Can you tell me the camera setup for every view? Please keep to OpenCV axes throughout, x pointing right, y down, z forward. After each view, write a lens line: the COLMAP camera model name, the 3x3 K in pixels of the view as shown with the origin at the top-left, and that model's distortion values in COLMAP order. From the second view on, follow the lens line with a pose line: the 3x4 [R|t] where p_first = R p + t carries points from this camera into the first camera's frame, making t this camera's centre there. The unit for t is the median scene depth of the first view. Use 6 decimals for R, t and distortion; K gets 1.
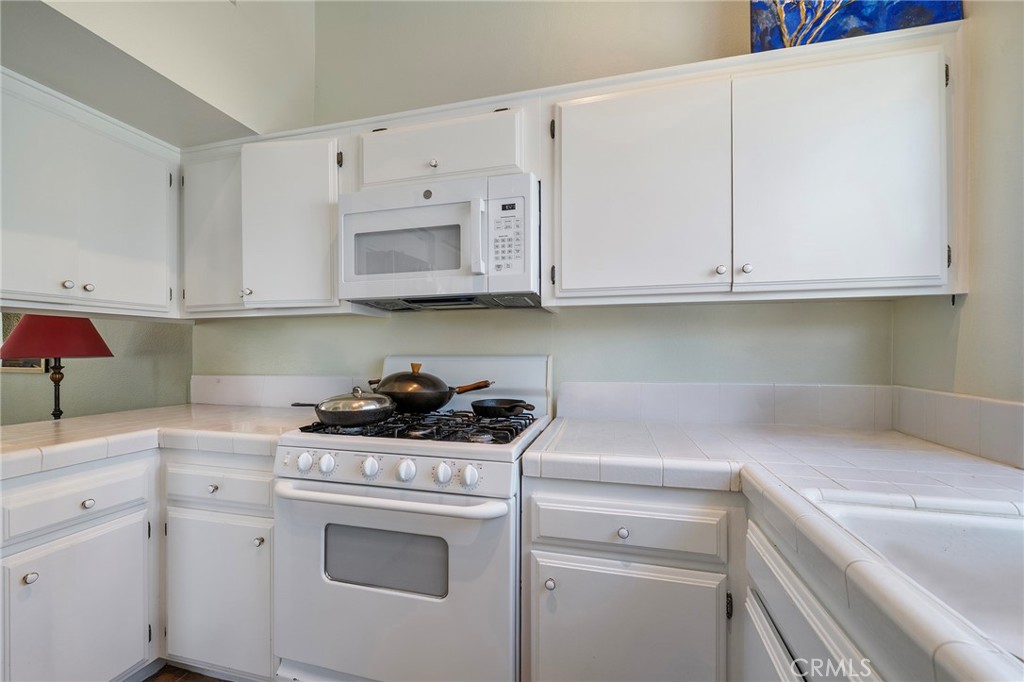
lens RADIAL K [[398.0, 0, 519.6], [0, 398.0, 351.2], [0, 0, 1]] dist [-0.002106, 0.000041]
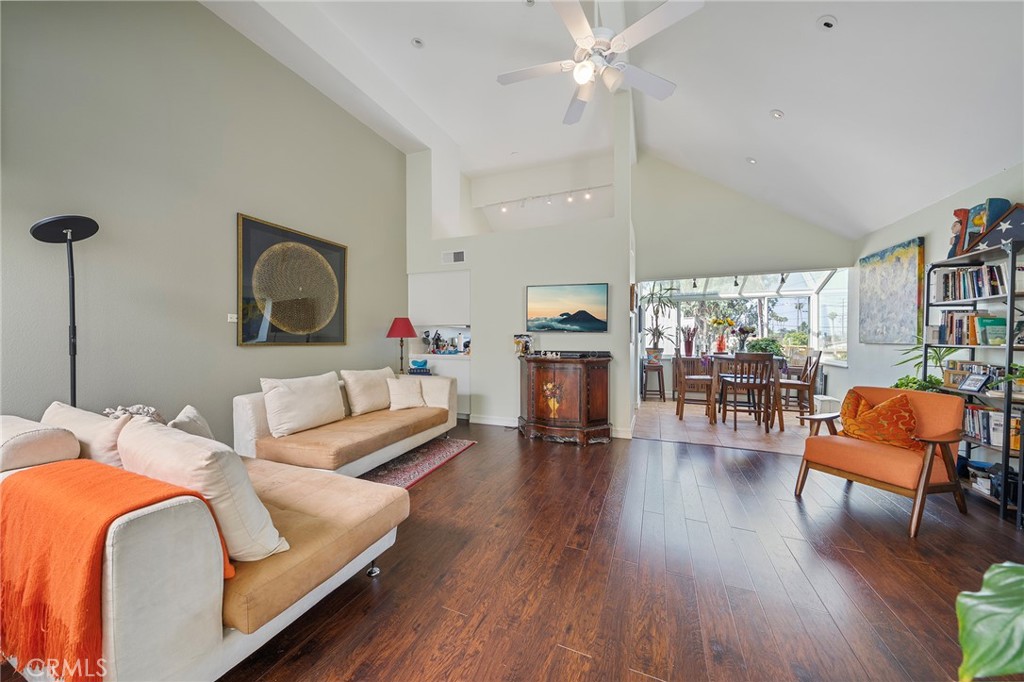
lens RADIAL K [[357.9, 0, 521.2], [0, 357.9, 338.0], [0, 0, 1]] dist [-0.000370, -0.001149]
pose [[0.111930, 0.005983, 0.993698, -5.134624], [-0.005401, 0.999971, -0.005412, 0.048842], [-0.993701, -0.004761, 0.111960, -0.011307]]
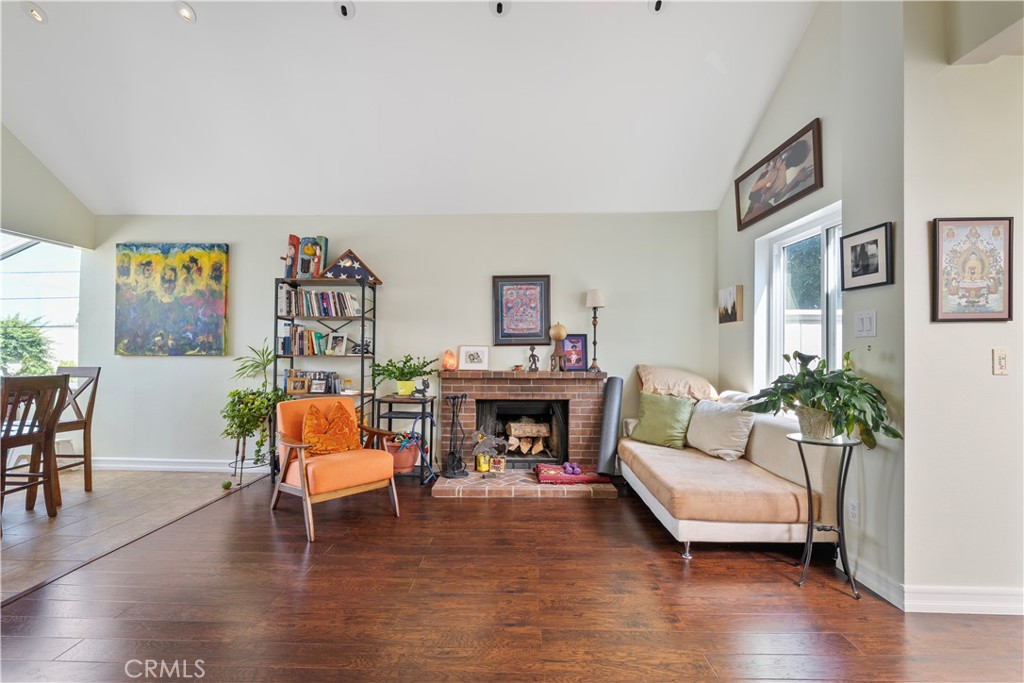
lens RADIAL K [[428.6, 0, 501.6], [0, 428.6, 346.9], [0, 0, 1]] dist [-0.001967, 0.000468]
pose [[-0.972043, -0.000710, -0.234801, -3.316504], [0.001668, 0.999949, -0.009930, 0.042713], [0.234796, -0.010044, -0.971993, 0.844695]]
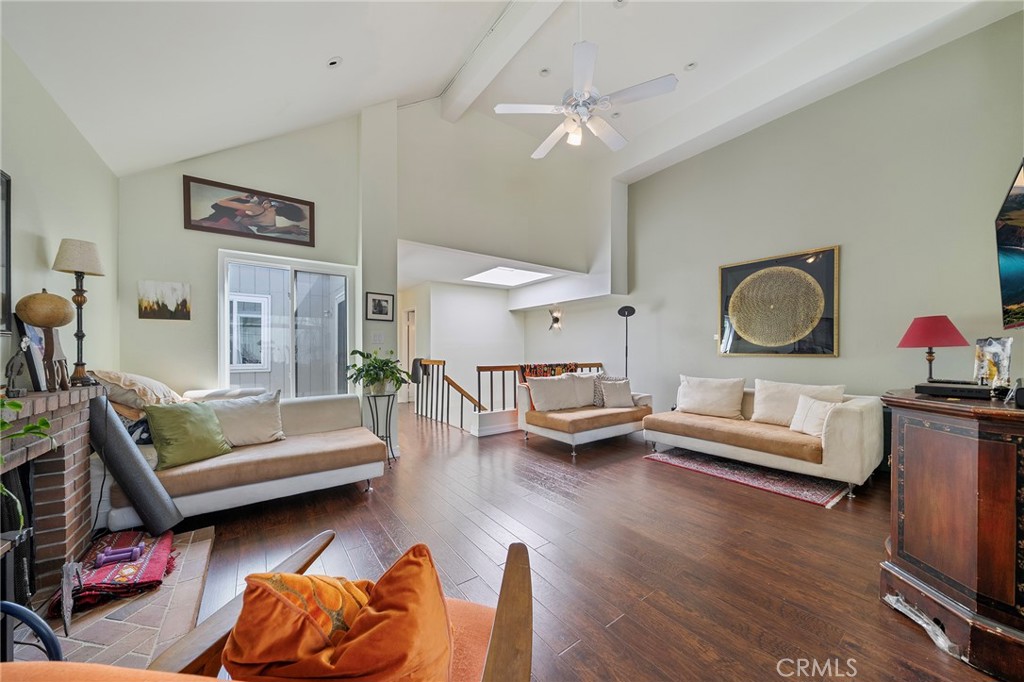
lens RADIAL K [[357.9, 0, 499.7], [0, 357.9, 354.8], [0, 0, 1]] dist [-0.000370, -0.001149]
pose [[0.772350, 0.007576, -0.635152, -2.466432], [0.000360, 0.999923, 0.012364, 0.047522], [0.635197, -0.009778, 0.772288, -1.949263]]
